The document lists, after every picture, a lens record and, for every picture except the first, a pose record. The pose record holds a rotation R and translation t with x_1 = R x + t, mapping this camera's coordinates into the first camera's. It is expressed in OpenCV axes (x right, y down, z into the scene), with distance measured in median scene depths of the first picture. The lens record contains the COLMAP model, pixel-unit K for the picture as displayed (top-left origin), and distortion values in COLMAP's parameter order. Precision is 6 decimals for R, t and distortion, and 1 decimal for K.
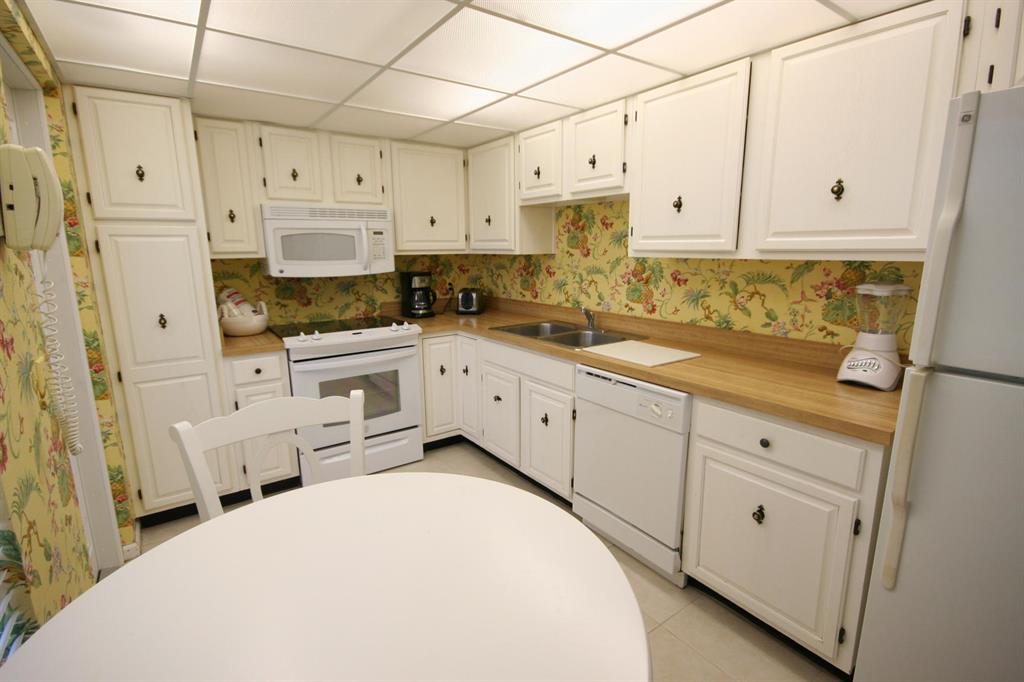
lens RADIAL K [[474.3, 0, 516.3], [0, 474.3, 341.9], [0, 0, 1]] dist [-0.001339, -0.004681]
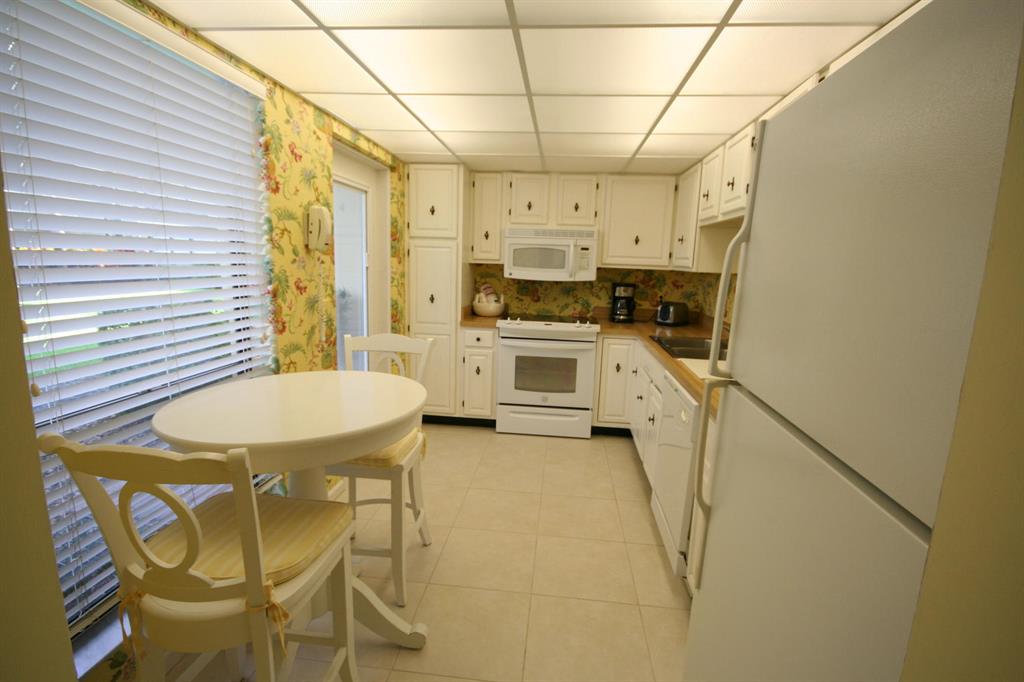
lens RADIAL K [[474.3, 0, 522.9], [0, 474.3, 342.1], [0, 0, 1]] dist [-0.001339, -0.004681]
pose [[0.752400, 0.146598, -0.642186, 0.442227], [-0.169217, 0.985218, 0.026646, 0.006566], [0.636600, 0.088621, 0.766086, -0.040355]]
